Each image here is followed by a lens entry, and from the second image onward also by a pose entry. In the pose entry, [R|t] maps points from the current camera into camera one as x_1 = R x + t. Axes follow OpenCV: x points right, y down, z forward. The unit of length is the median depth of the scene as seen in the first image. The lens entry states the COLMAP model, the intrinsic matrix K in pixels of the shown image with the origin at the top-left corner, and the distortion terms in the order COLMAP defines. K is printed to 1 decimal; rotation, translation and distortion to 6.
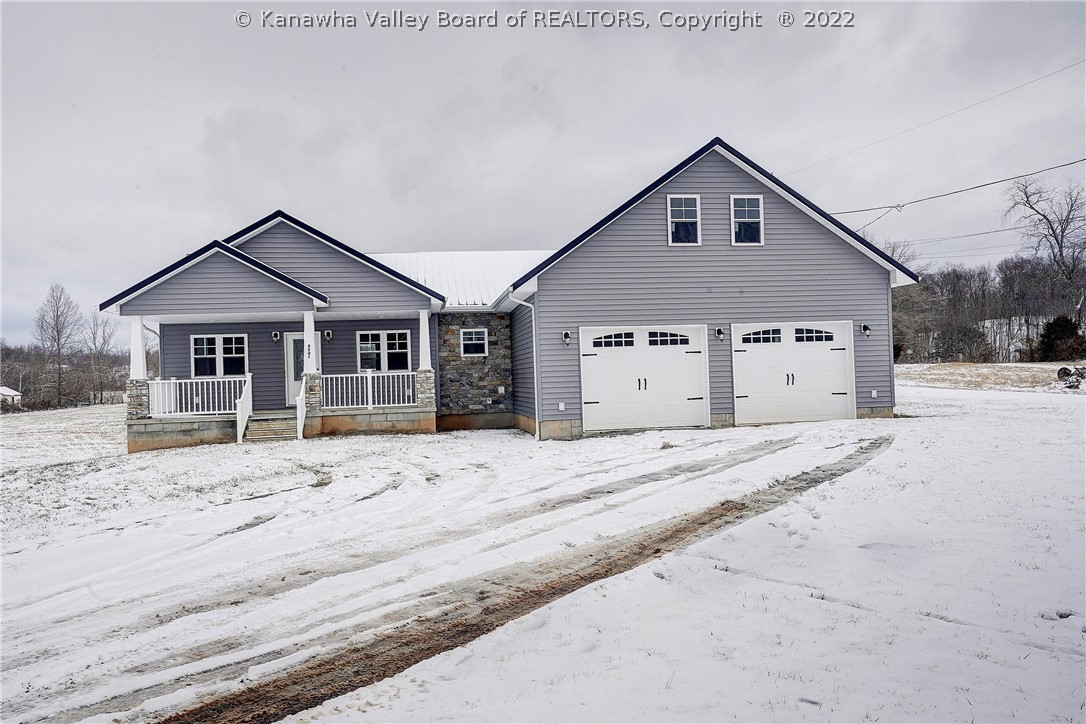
lens RADIAL K [[854.1, 0, 545.0], [0, 854.1, 358.5], [0, 0, 1]] dist [0.010470, -0.004797]
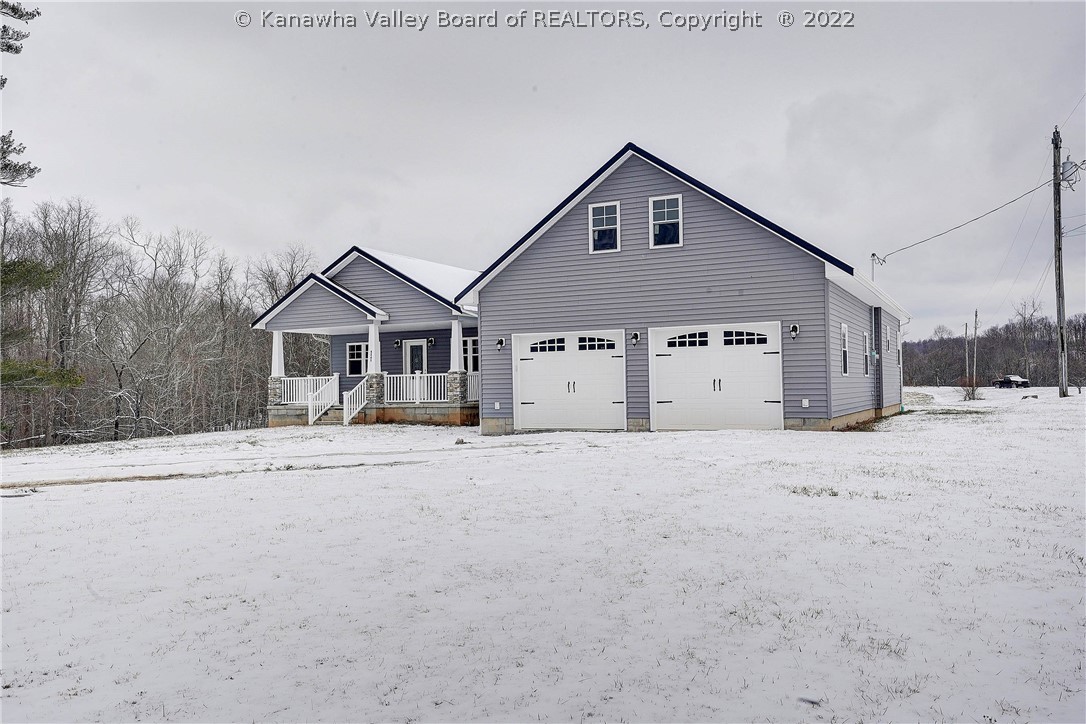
lens RADIAL K [[856.4, 0, 540.6], [0, 856.4, 360.1], [0, 0, 1]] dist [-0.008081, 0.002872]
pose [[0.813944, -0.000687, -0.580943, 0.676365], [0.009672, 0.999877, 0.012369, -0.016542], [0.580863, -0.015687, 0.813850, 0.114411]]
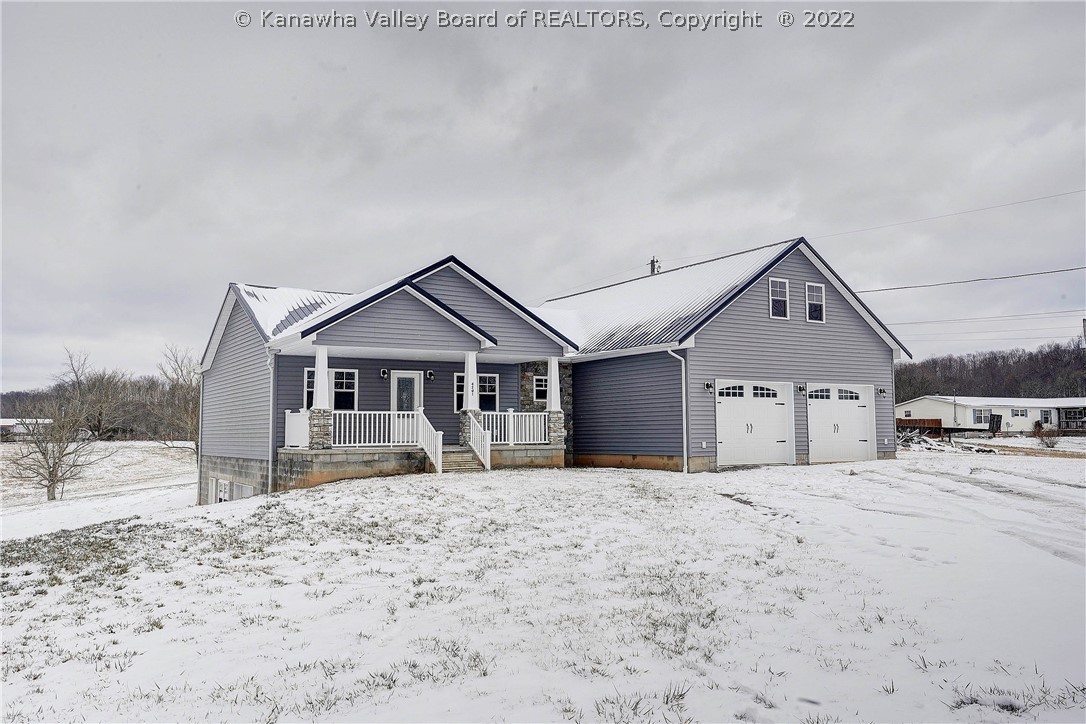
lens RADIAL K [[856.4, 0, 547.2], [0, 856.4, 367.0], [0, 0, 1]] dist [-0.008081, 0.002872]
pose [[0.920933, 0.056579, 0.385593, -0.612667], [-0.033348, 0.997217, -0.066677, 0.032627], [-0.388292, 0.048547, 0.920257, -0.020545]]
